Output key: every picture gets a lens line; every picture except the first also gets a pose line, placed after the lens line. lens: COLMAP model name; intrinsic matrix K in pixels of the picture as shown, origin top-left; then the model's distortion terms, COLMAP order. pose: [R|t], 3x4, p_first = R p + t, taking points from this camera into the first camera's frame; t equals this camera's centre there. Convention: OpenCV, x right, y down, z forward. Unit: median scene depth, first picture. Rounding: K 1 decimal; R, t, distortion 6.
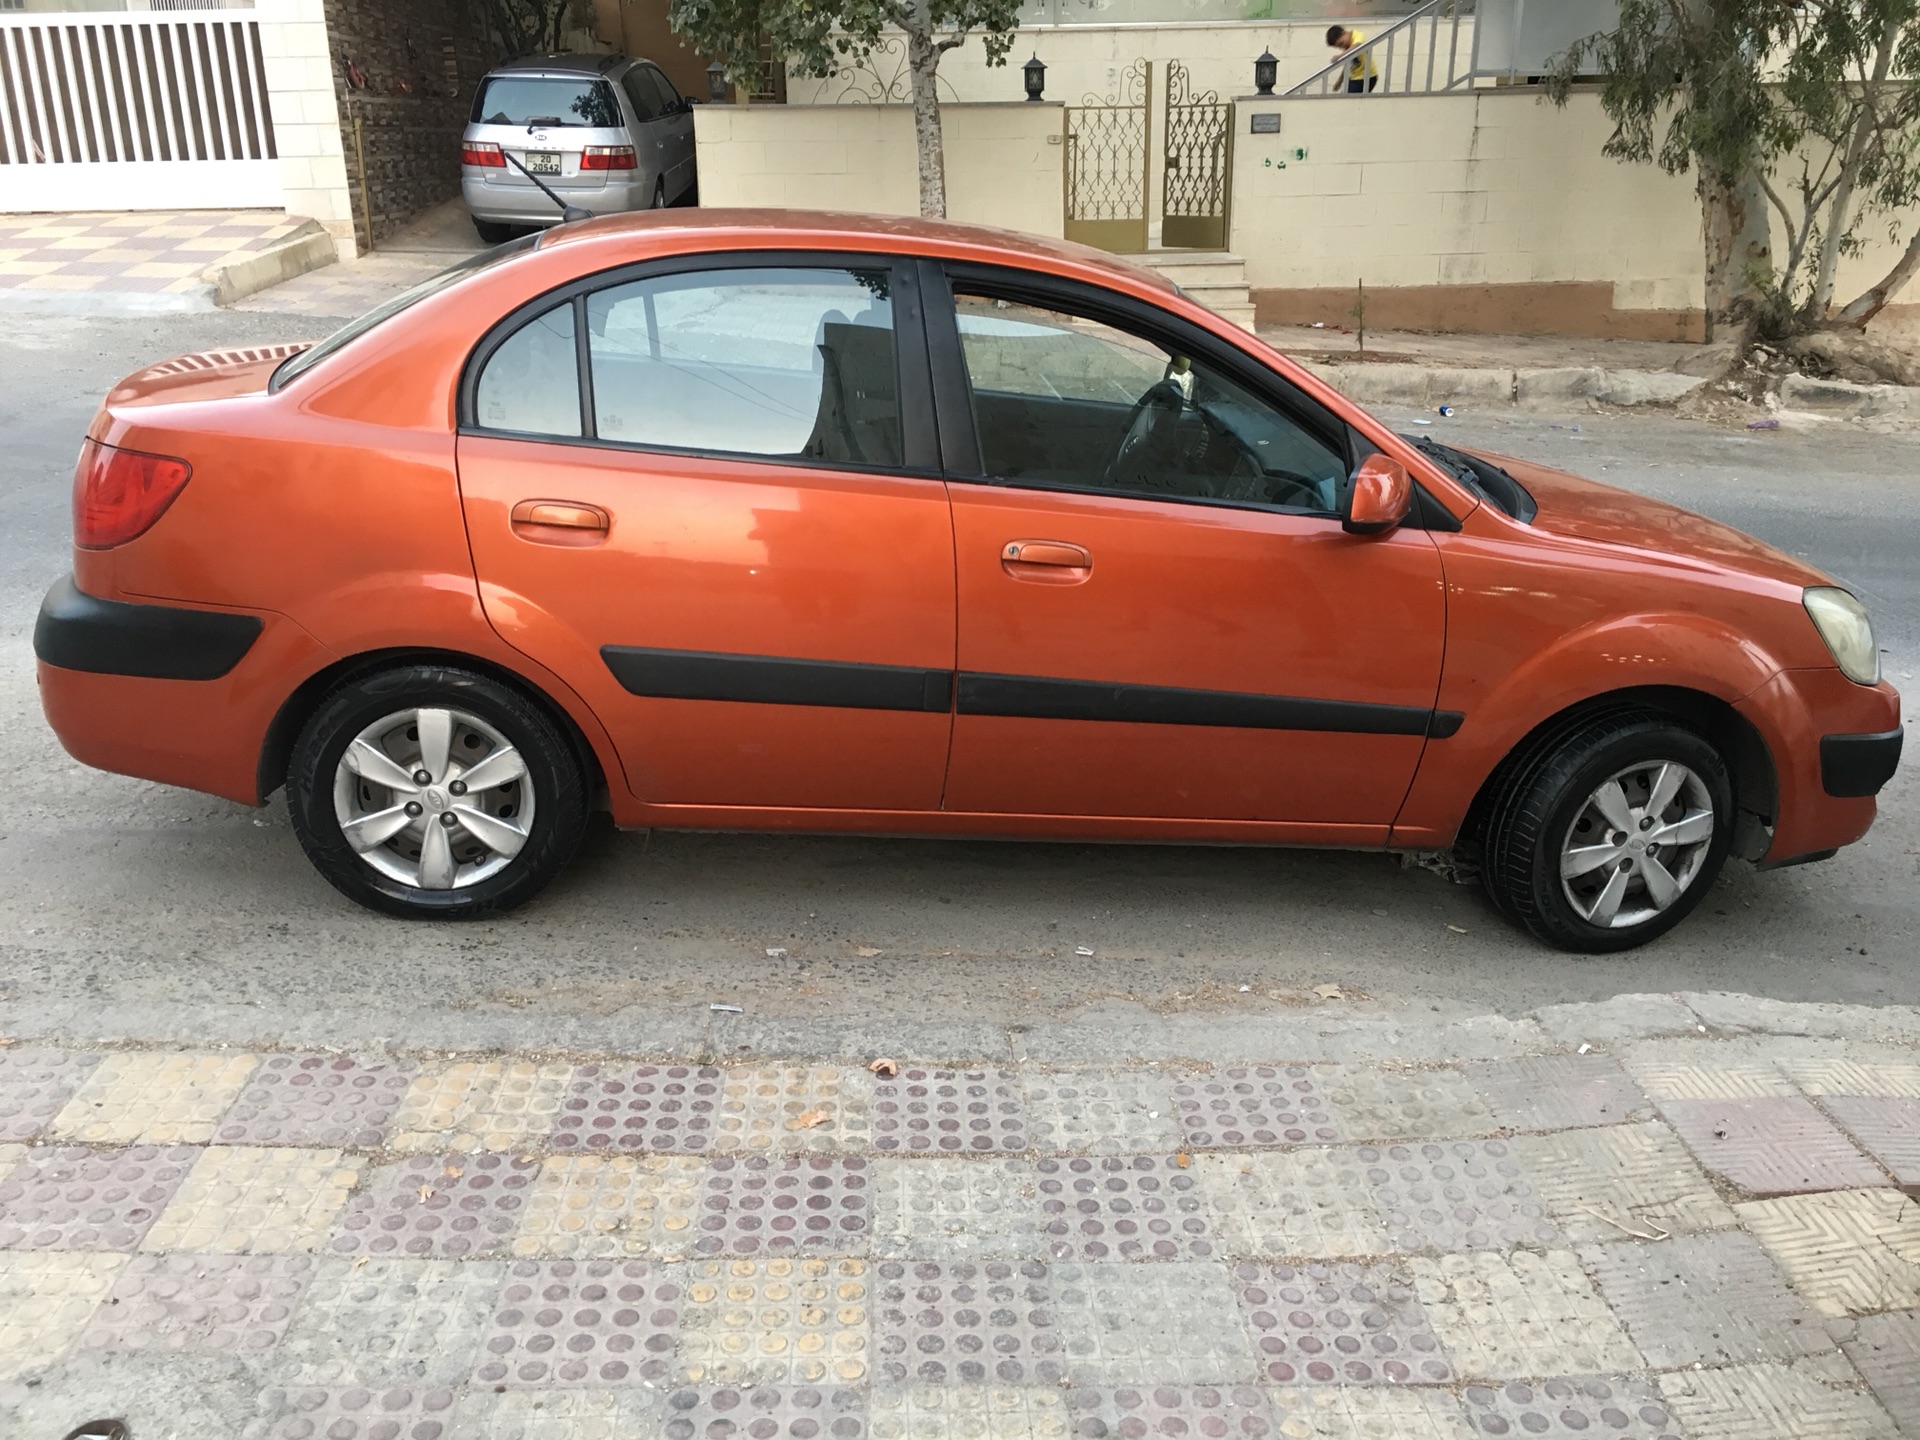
lens RADIAL K [[1638.3, 0, 957.5], [0, 1638.3, 727.2], [0, 0, 1]] dist [0.074920, -0.101761]
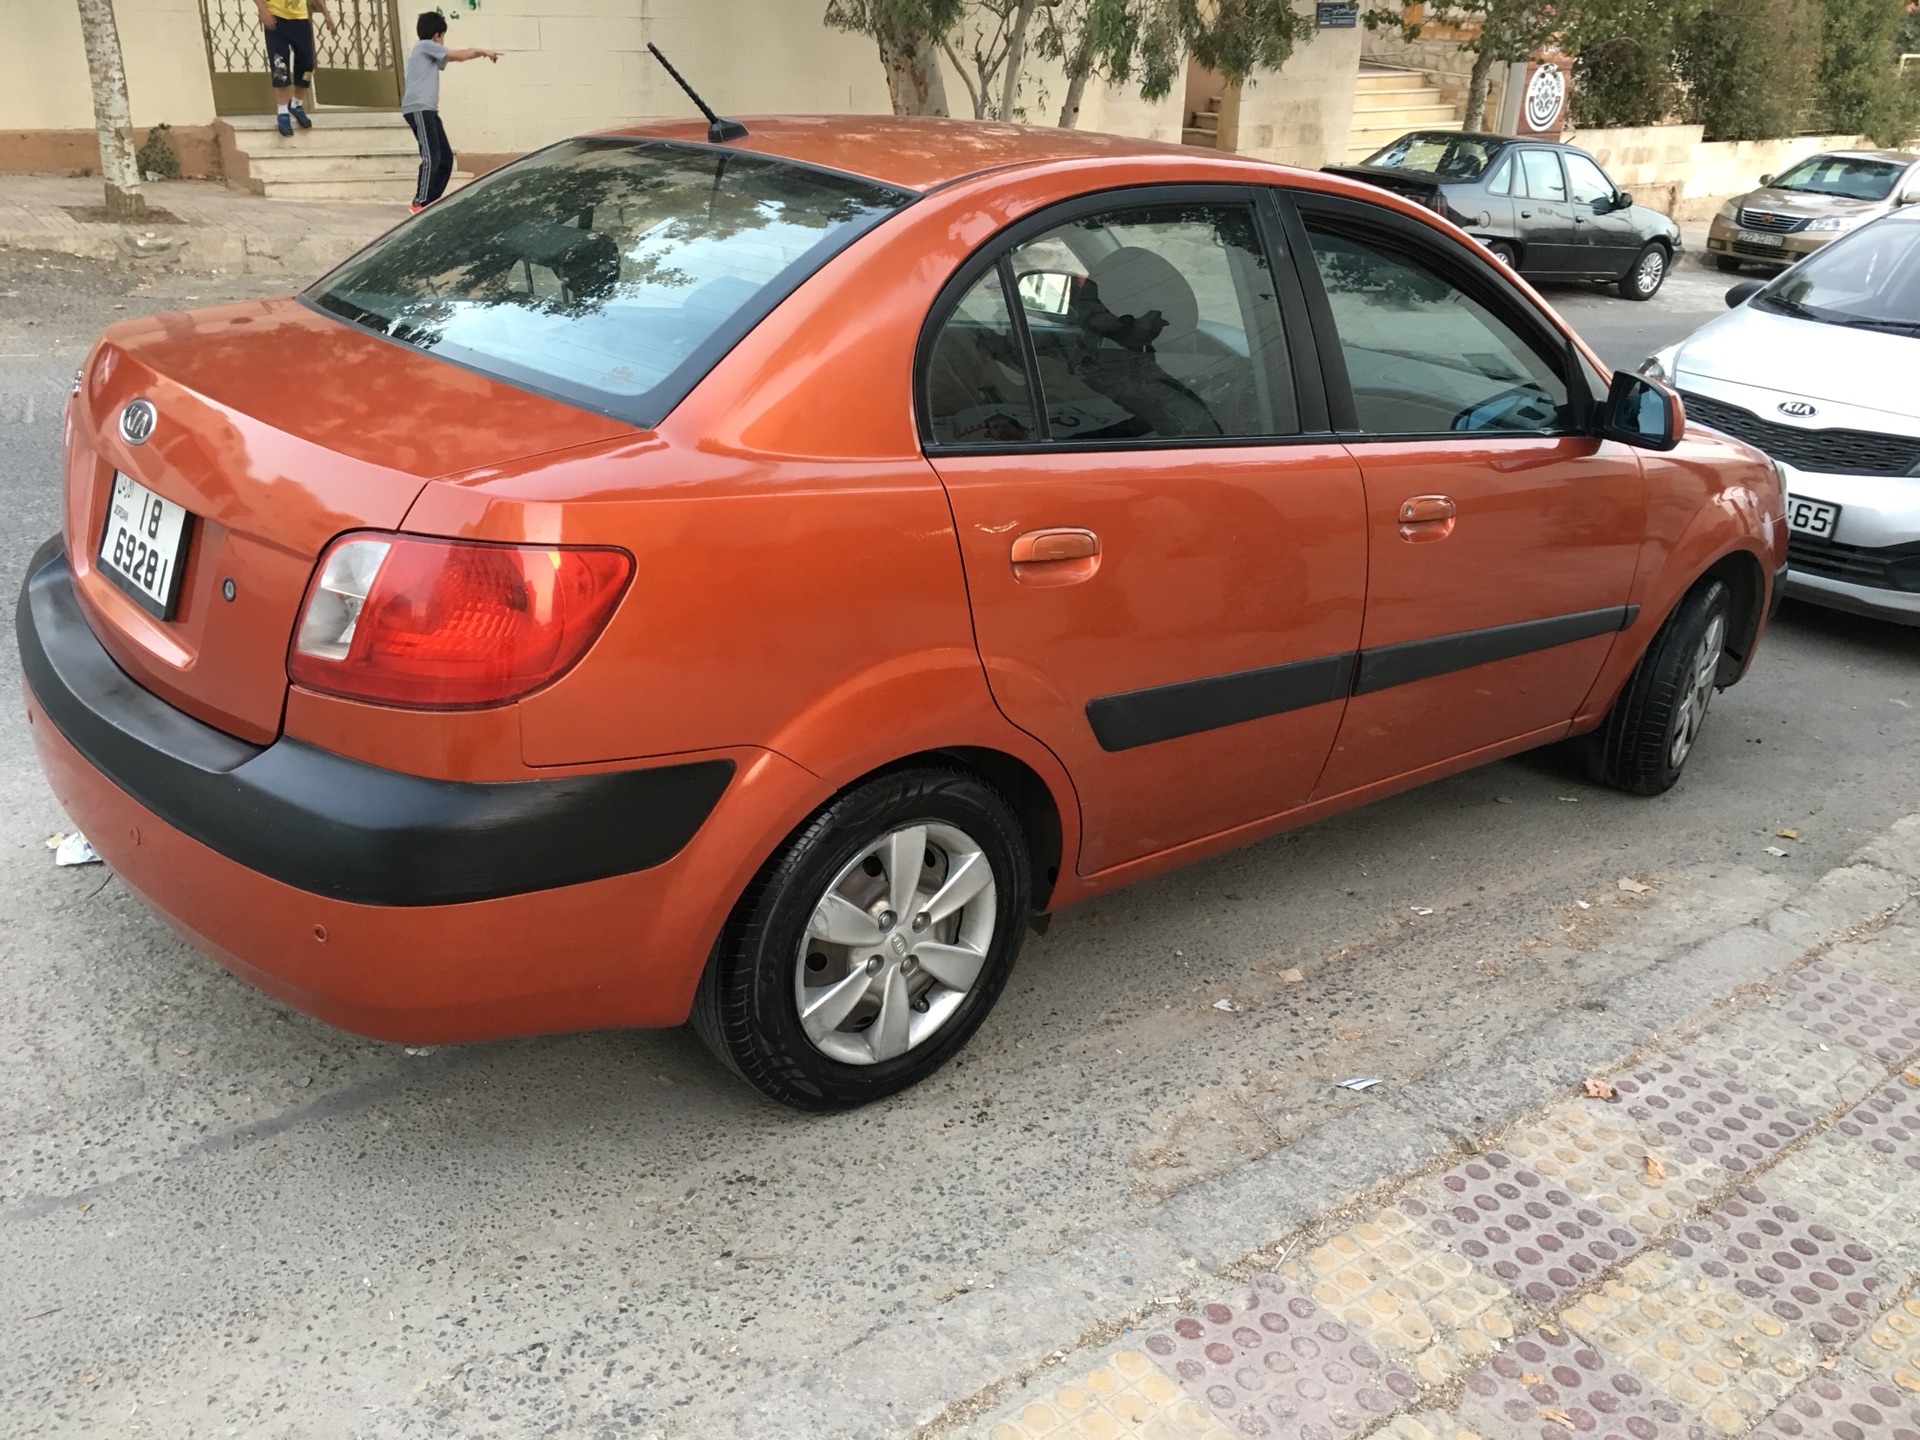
lens RADIAL K [[1638.3, 0, 965.7], [0, 1638.3, 716.5], [0, 0, 1]] dist [0.074920, -0.101761]
pose [[0.809226, -0.202001, 0.551678, -0.688911], [0.157996, 0.979263, 0.126810, -0.149166], [-0.565853, -0.015456, 0.824361, 0.369621]]
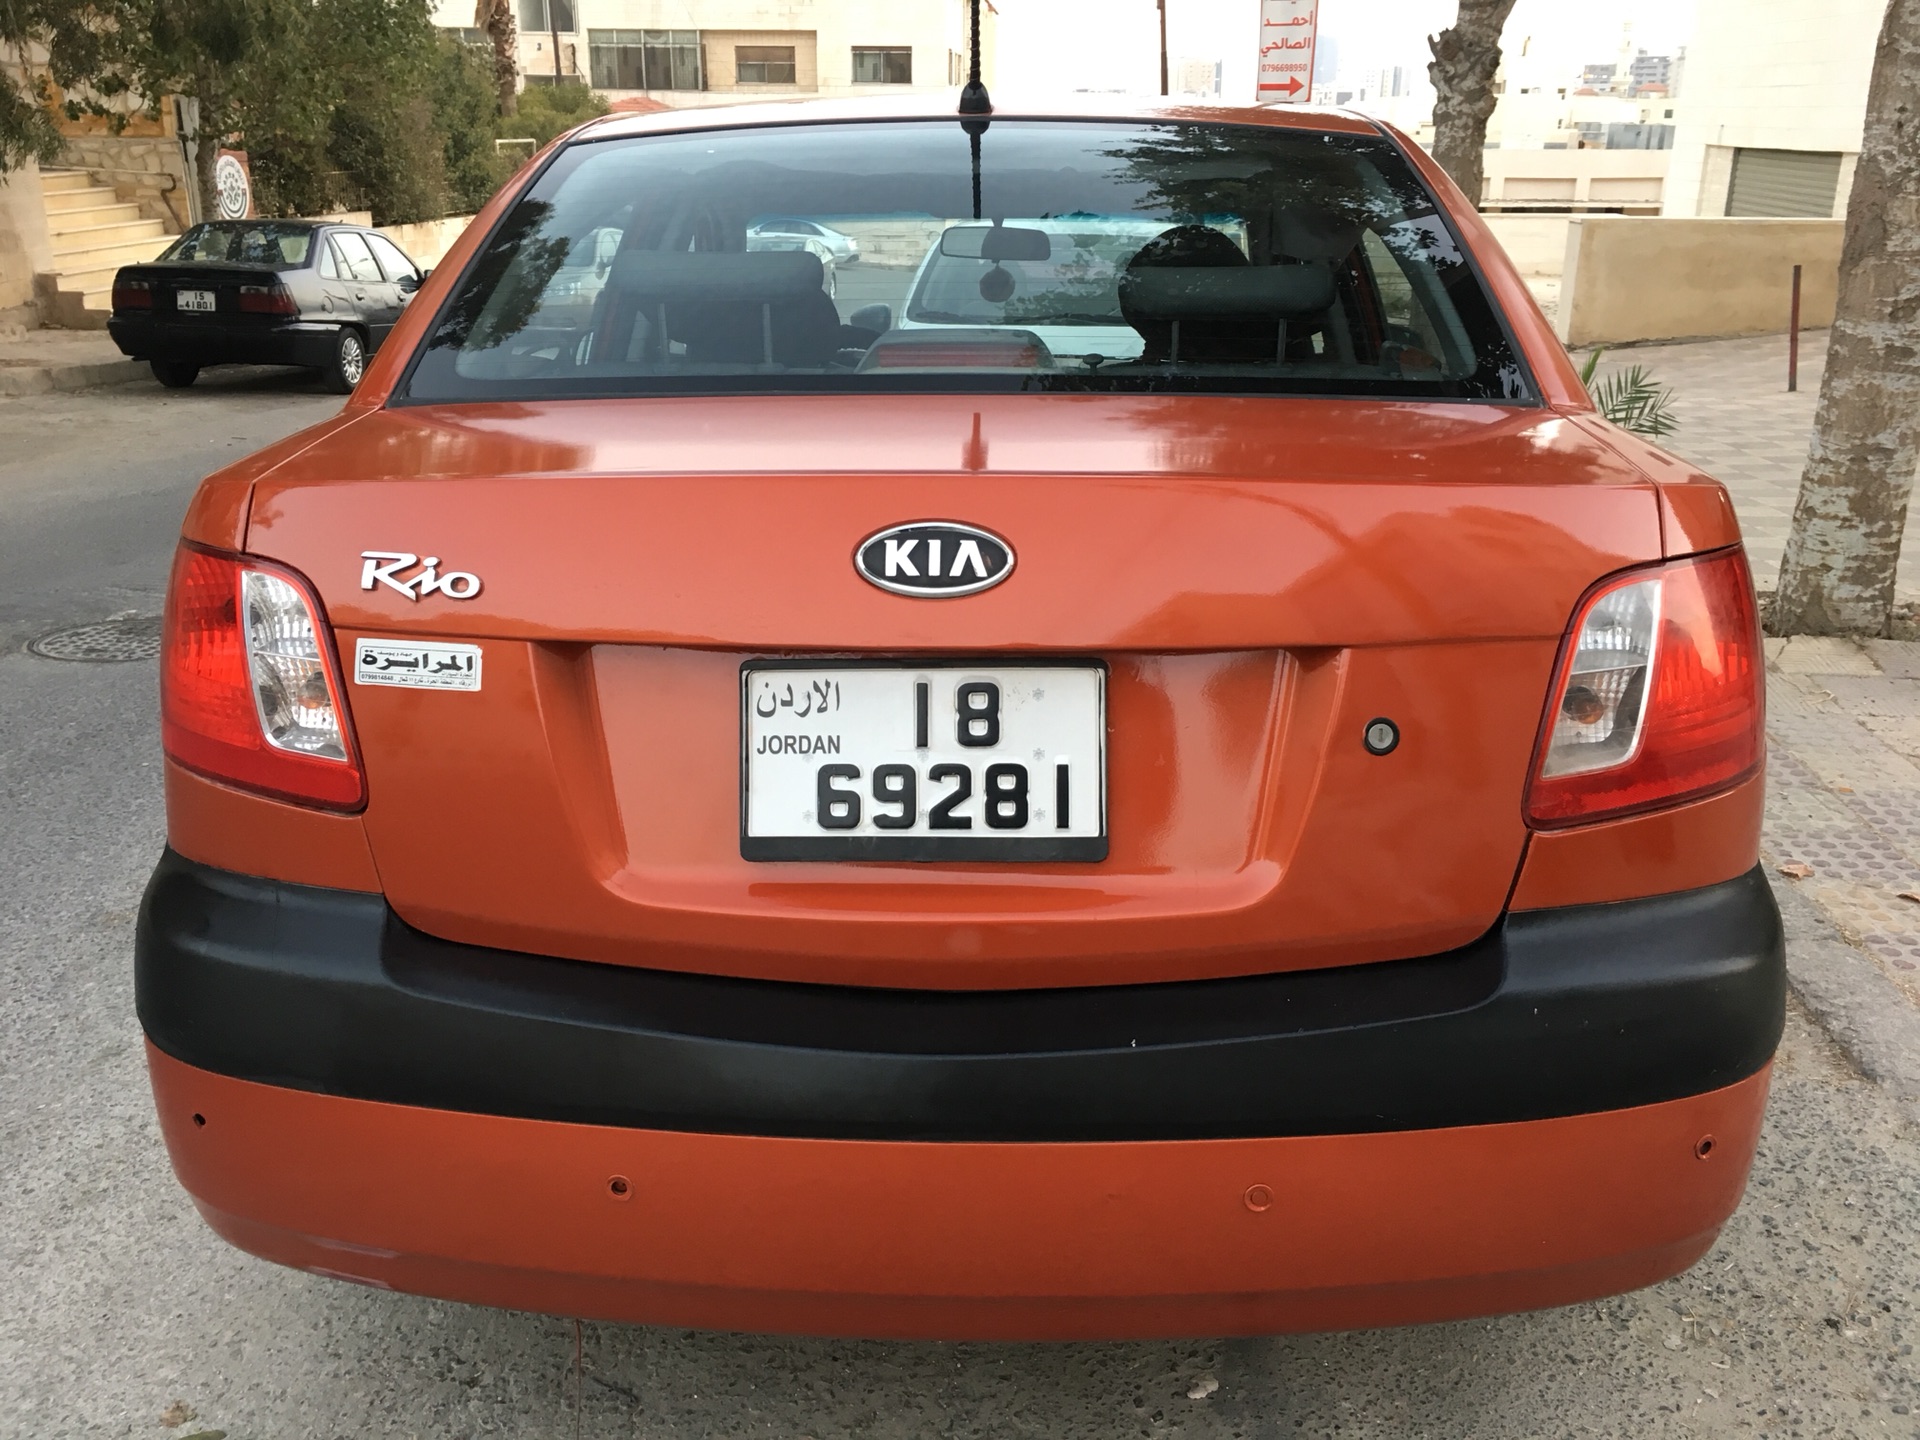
lens RADIAL K [[1638.3, 0, 957.1], [0, 1638.3, 715.5], [0, 0, 1]] dist [0.074920, -0.101761]
pose [[0.126071, -0.320721, 0.938746, -0.951341], [0.327303, 0.906755, 0.265835, -0.308725], [-0.936471, 0.273740, 0.219288, 1.065603]]
